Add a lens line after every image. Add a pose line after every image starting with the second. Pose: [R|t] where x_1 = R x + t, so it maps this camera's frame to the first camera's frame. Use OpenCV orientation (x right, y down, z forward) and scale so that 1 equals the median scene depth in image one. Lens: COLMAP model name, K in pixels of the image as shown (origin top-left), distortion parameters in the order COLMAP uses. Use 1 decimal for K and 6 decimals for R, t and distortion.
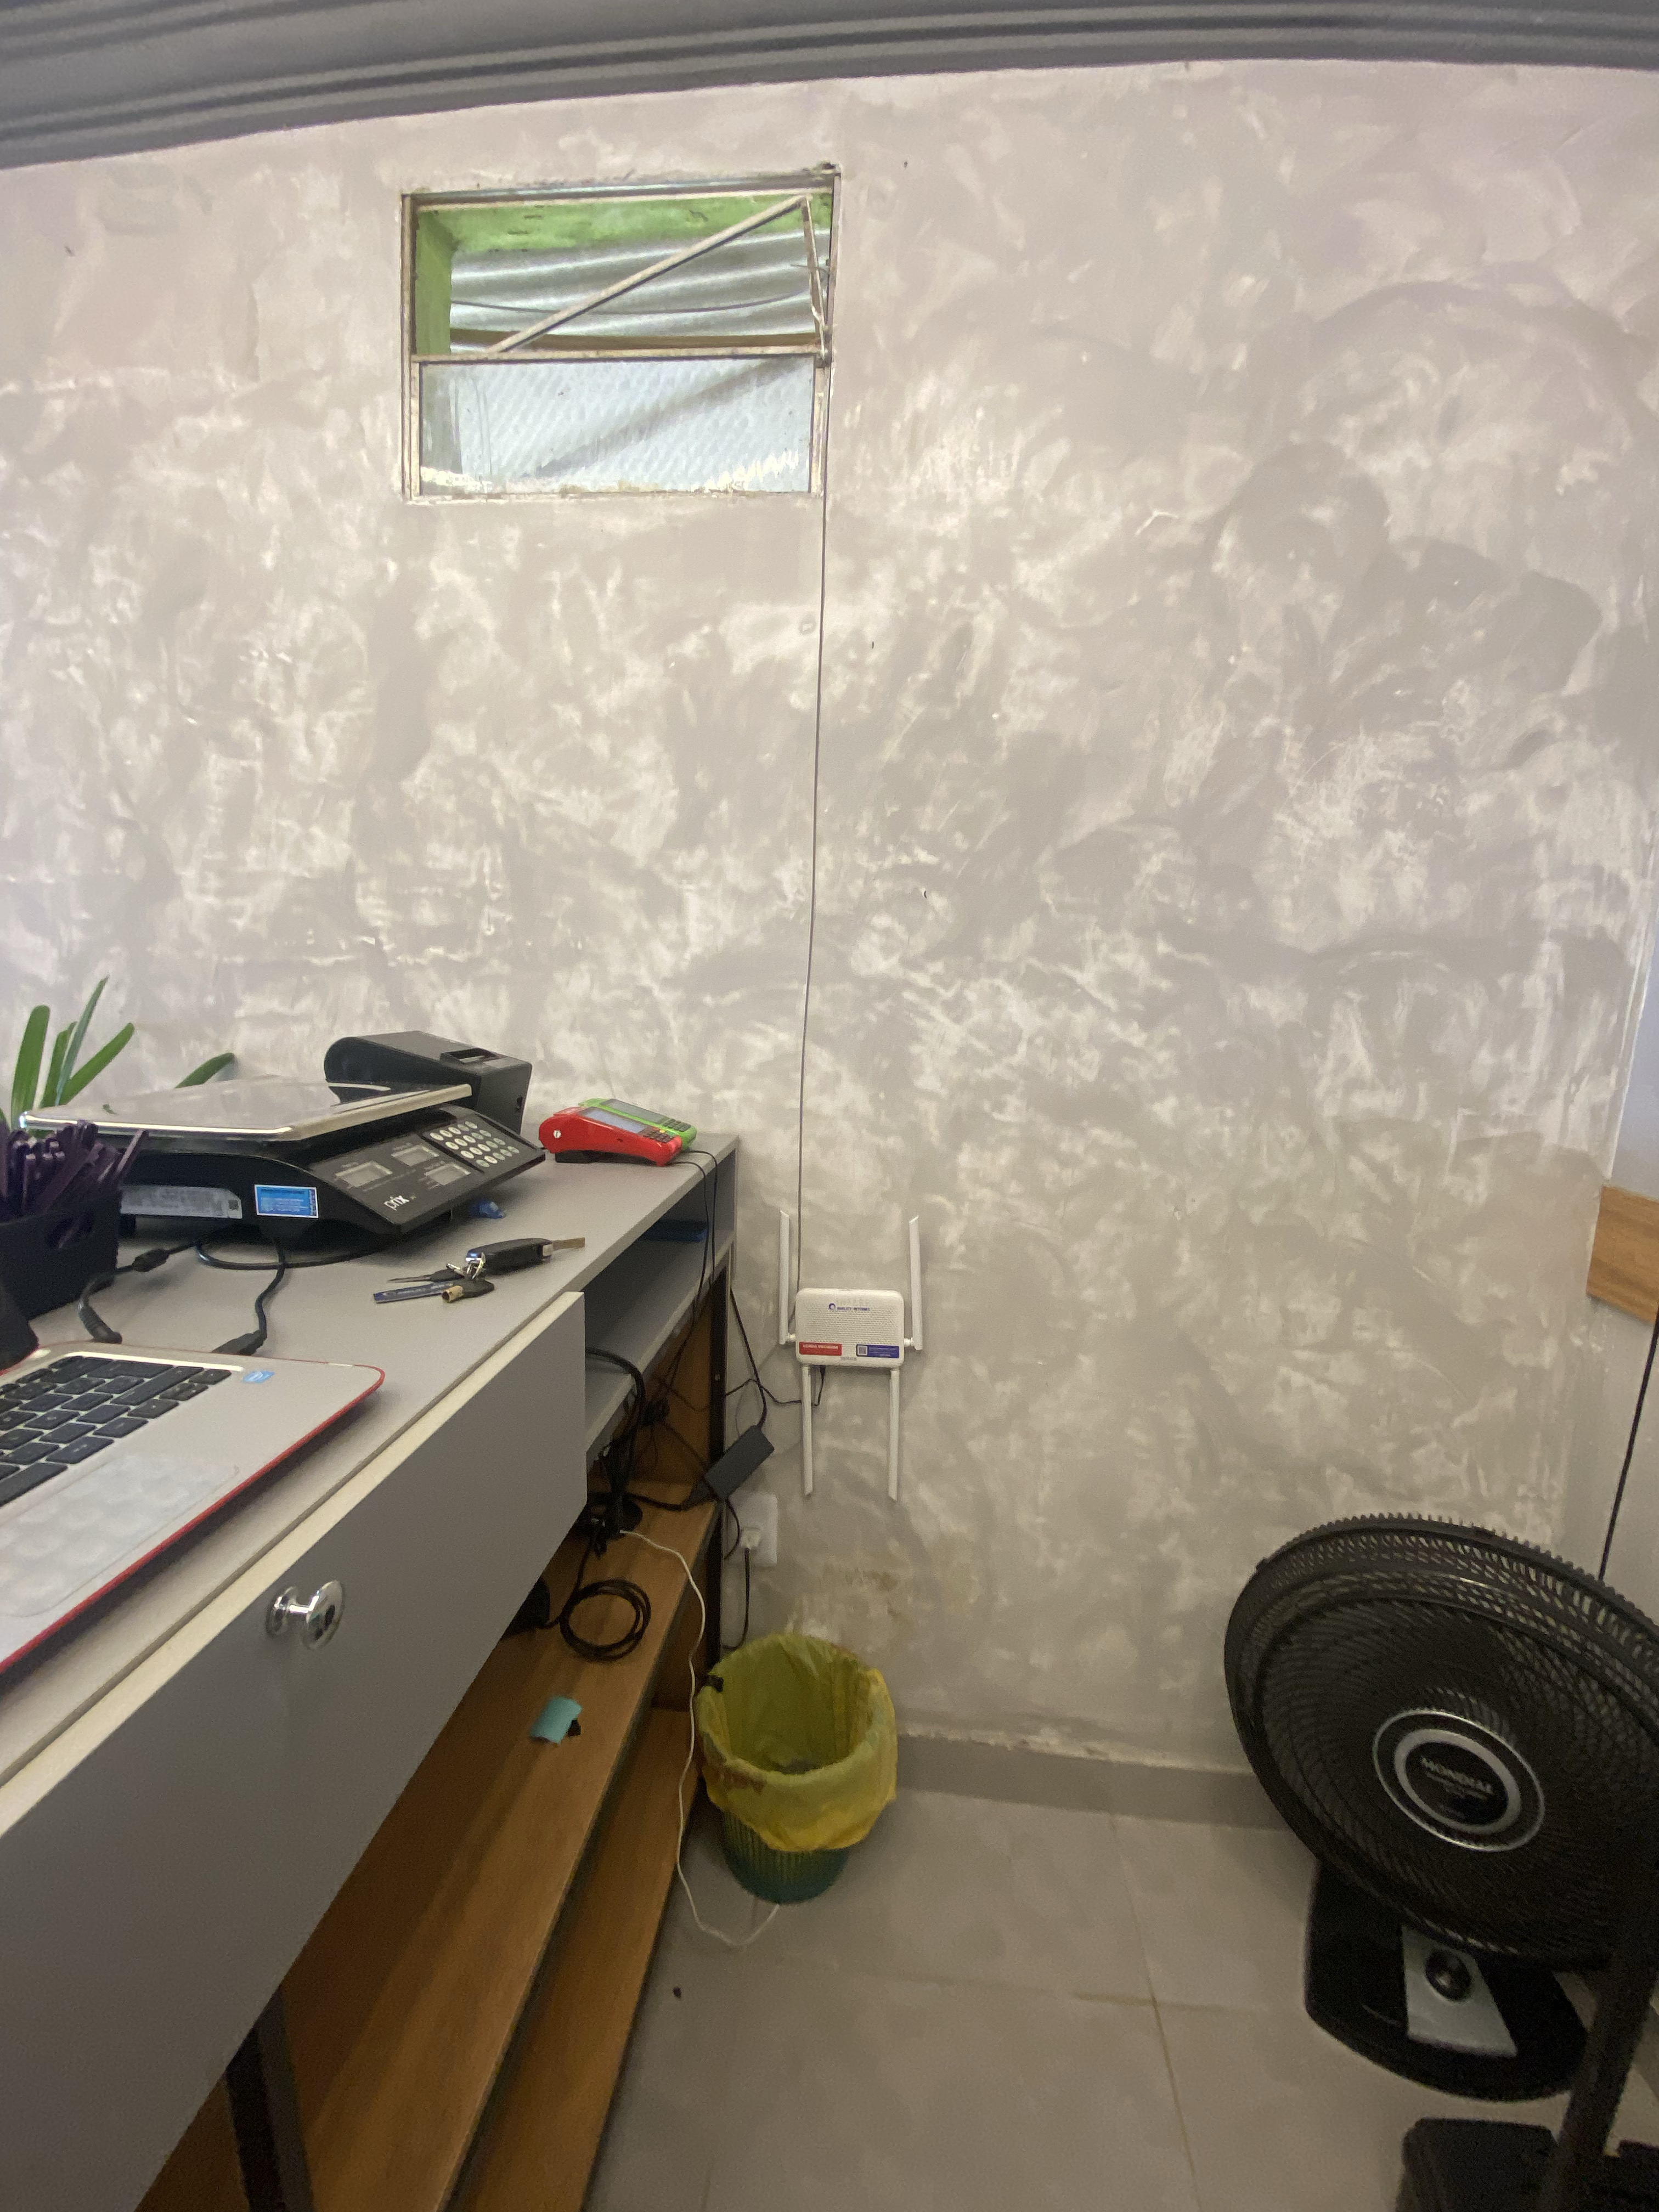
lens RADIAL K [[902.5, 0, 841.0], [0, 902.5, 1103.8], [0, 0, 1]] dist [0.020575, -0.020032]
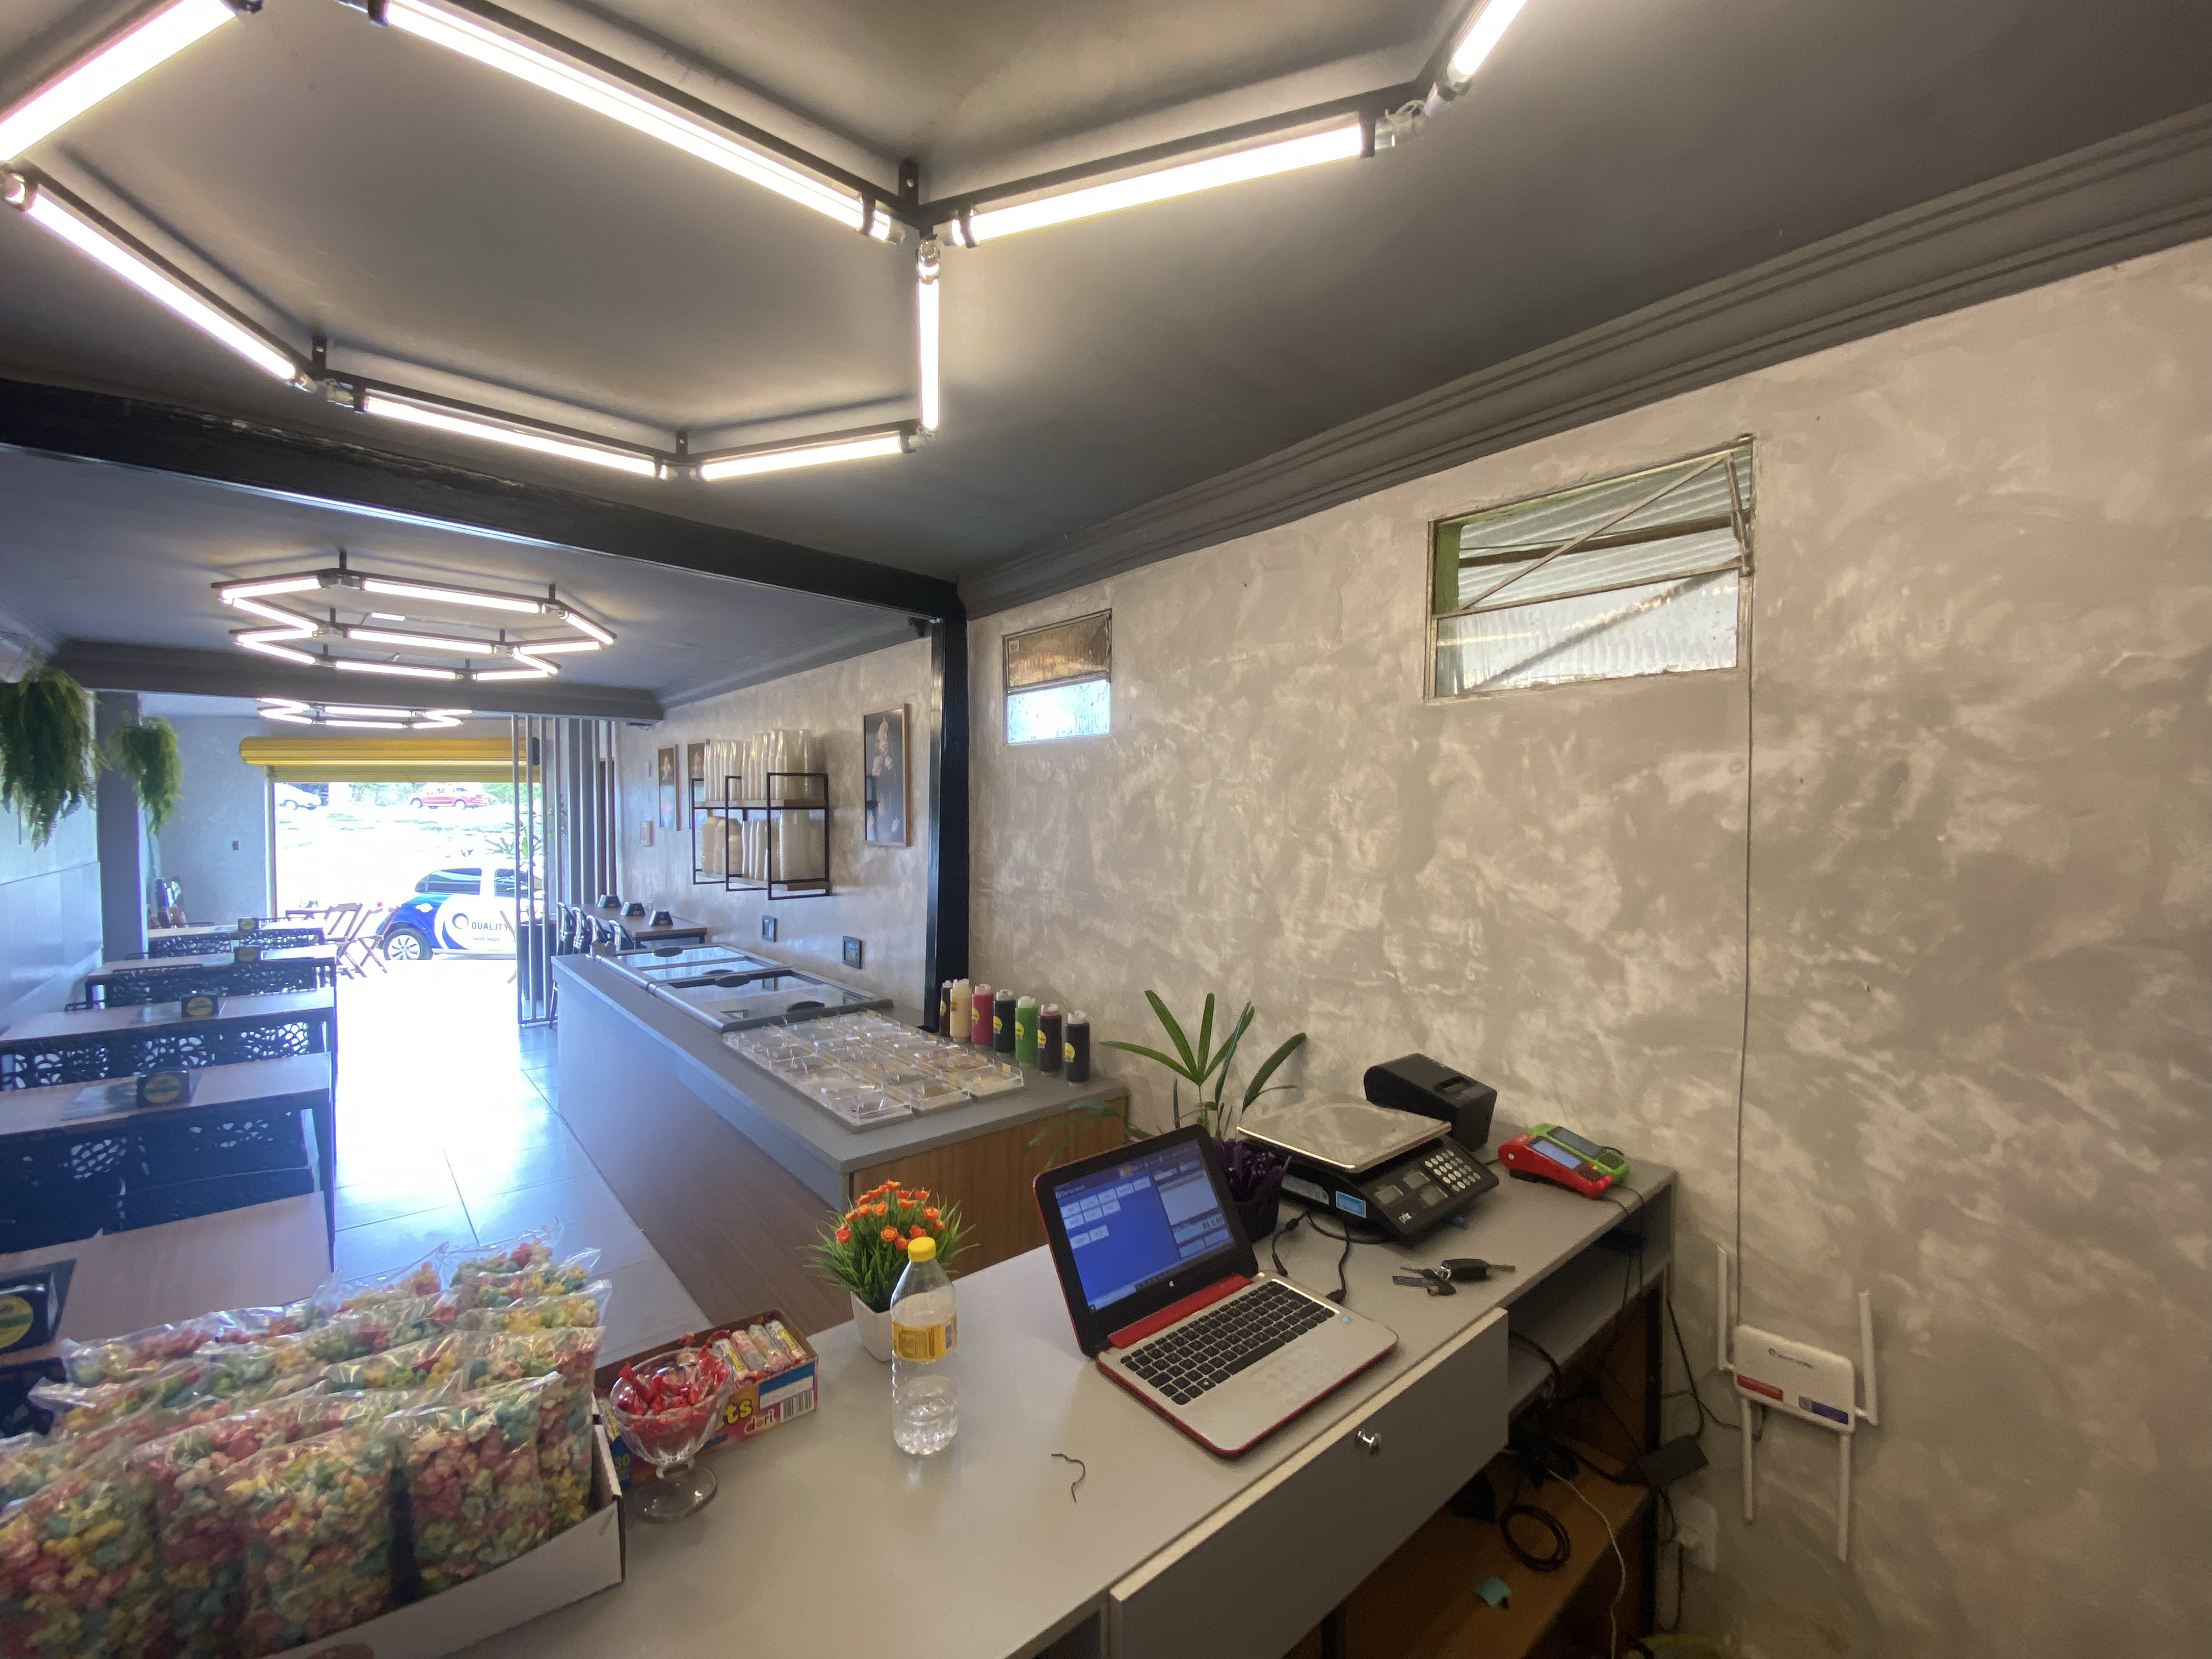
lens RADIAL K [[902.5, 0, 1109.6], [0, 902.5, 840.7], [0, 0, 1]] dist [0.020575, -0.020032]
pose [[0.720036, -0.020251, -0.693641, 0.190161], [-0.074195, 0.991598, -0.105968, -0.218246], [0.689959, 0.127766, 0.712484, -0.423981]]
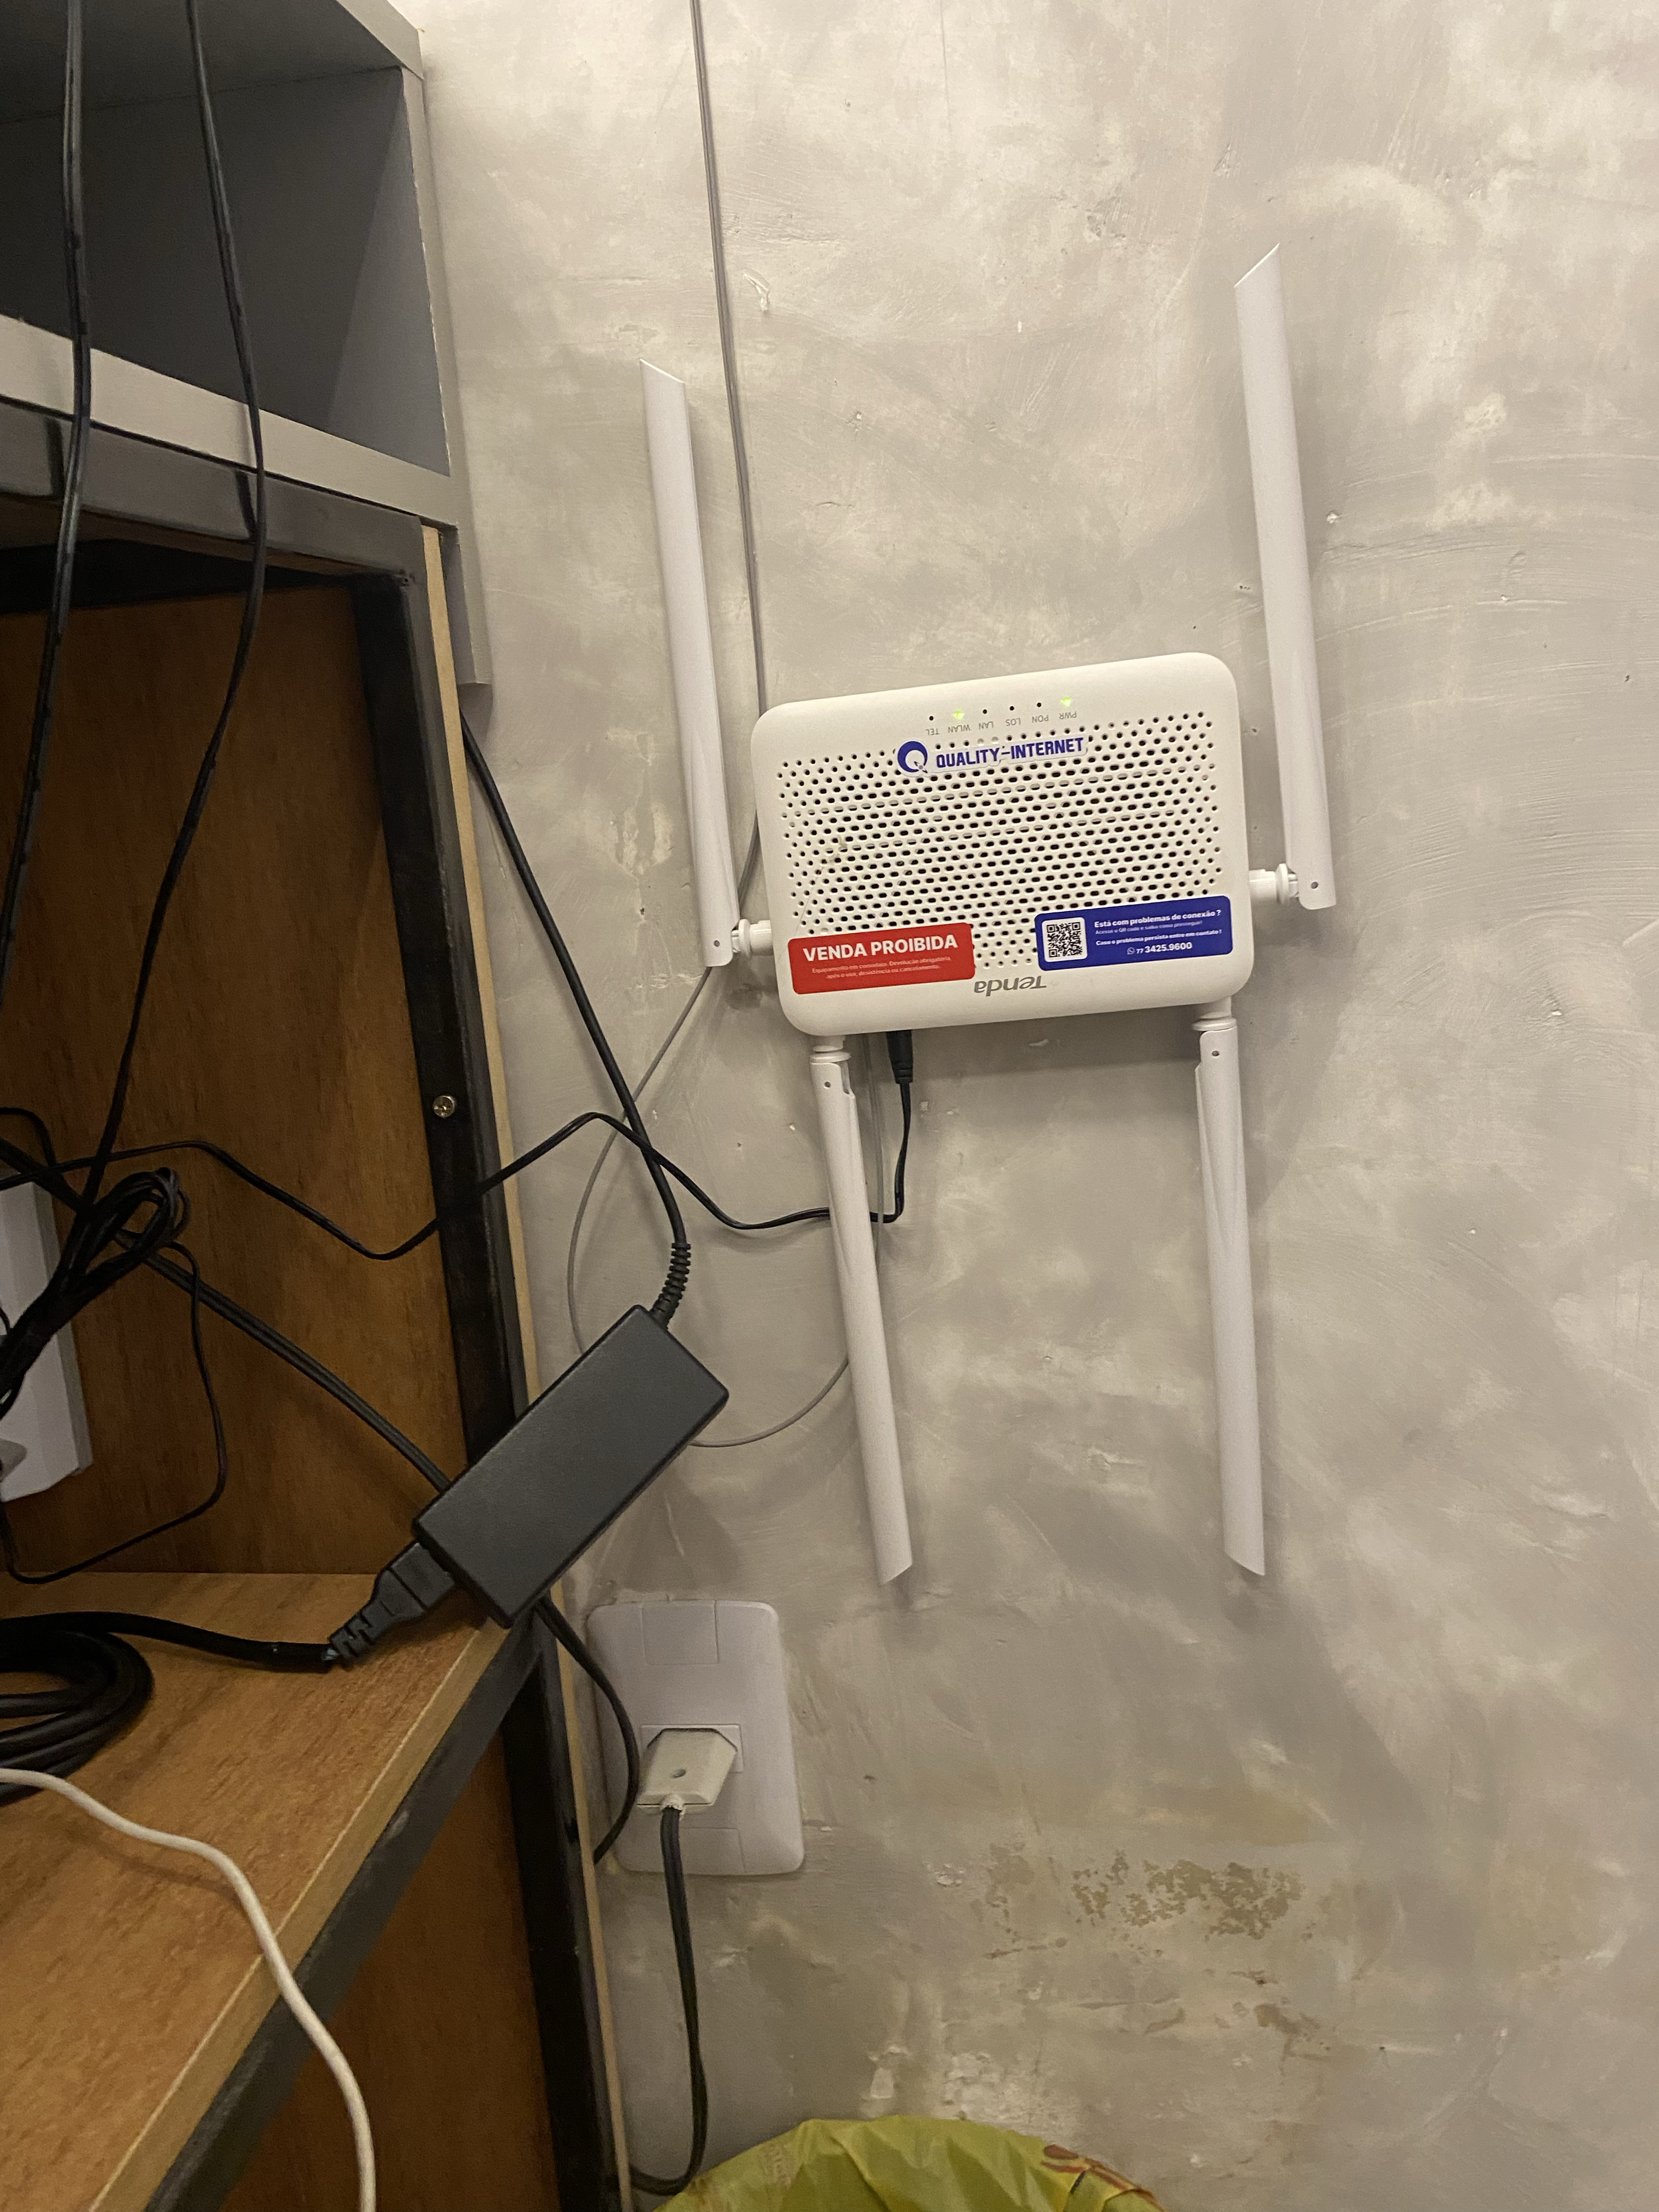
lens RADIAL K [[1730.4, 0, 829.5], [0, 1730.4, 1106.0], [0, 0, 1]] dist [0.008785, 0.001738]
pose [[0.992406, -0.096906, -0.075761, -0.006584], [0.102265, 0.992264, 0.070382, 0.285877], [0.068355, -0.077595, 0.994639, 0.577369]]
